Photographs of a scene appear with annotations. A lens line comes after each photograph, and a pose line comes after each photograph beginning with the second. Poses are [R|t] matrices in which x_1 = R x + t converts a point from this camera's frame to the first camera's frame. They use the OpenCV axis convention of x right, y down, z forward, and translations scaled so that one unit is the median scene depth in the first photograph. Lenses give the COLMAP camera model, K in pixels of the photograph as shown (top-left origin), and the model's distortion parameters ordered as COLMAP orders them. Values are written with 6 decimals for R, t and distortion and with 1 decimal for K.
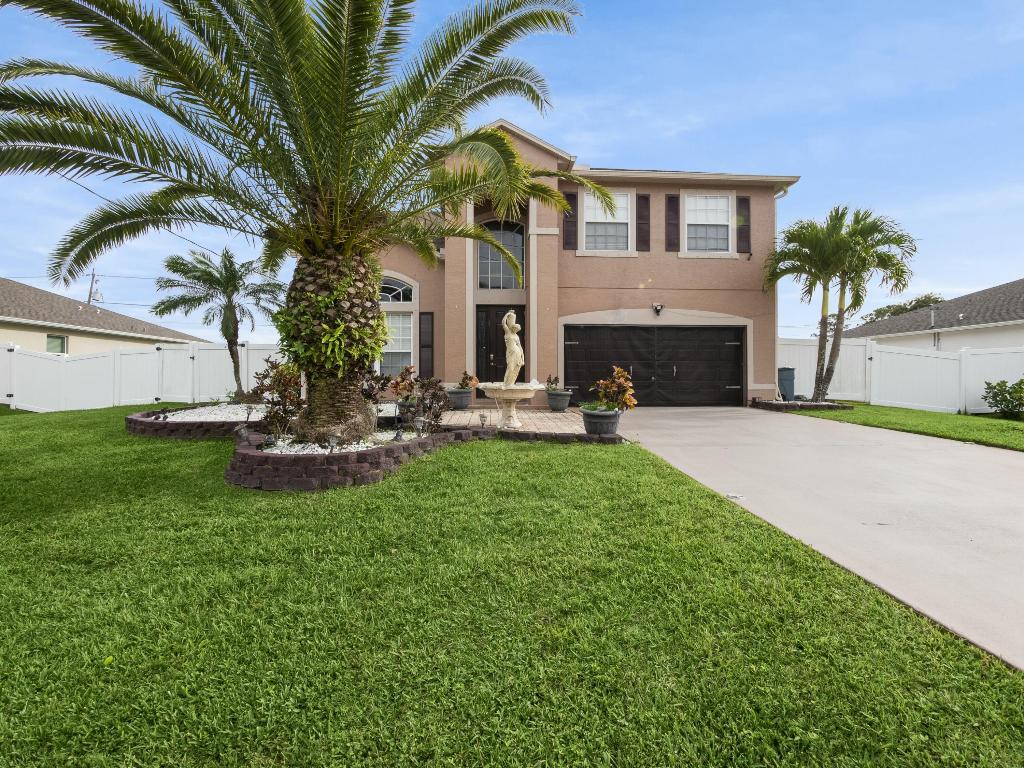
lens RADIAL K [[444.7, 0, 512.5], [0, 444.7, 366.1], [0, 0, 1]] dist [-0.008241, 0.000097]
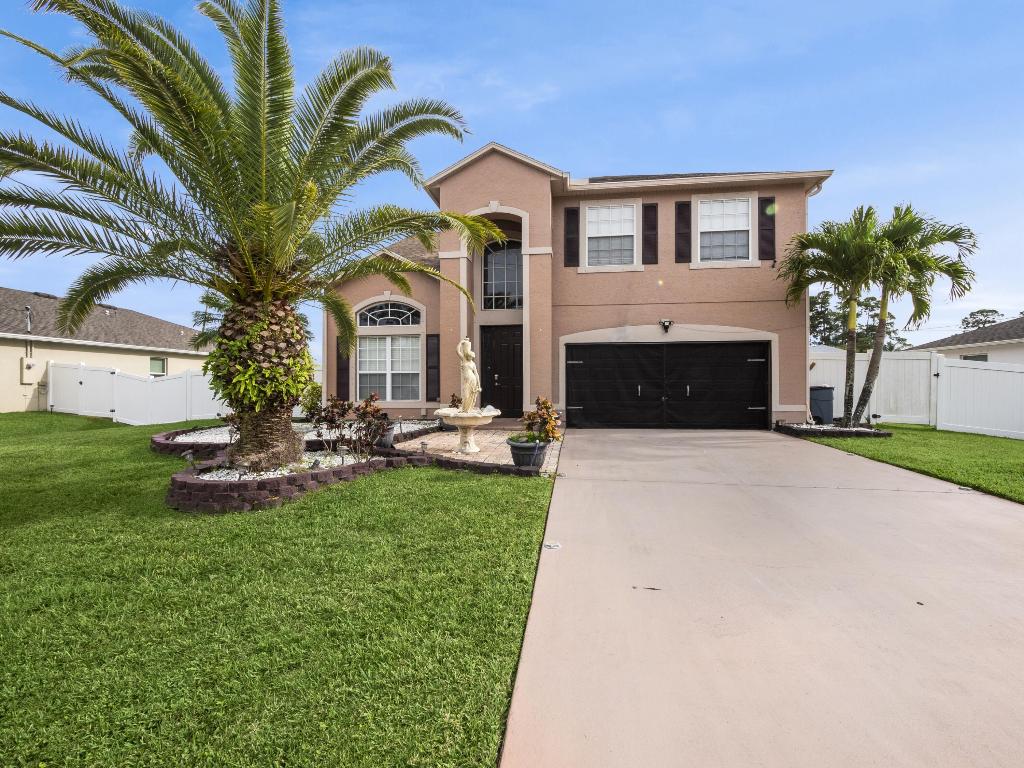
lens RADIAL K [[449.8, 0, 512.5], [0, 449.8, 379.8], [0, 0, 1]] dist [-0.009743, 0.000105]
pose [[0.982467, -0.005529, -0.186357, 0.185048], [0.007561, 0.999919, 0.010196, -0.025188], [0.186285, -0.011426, 0.982429, 0.004850]]
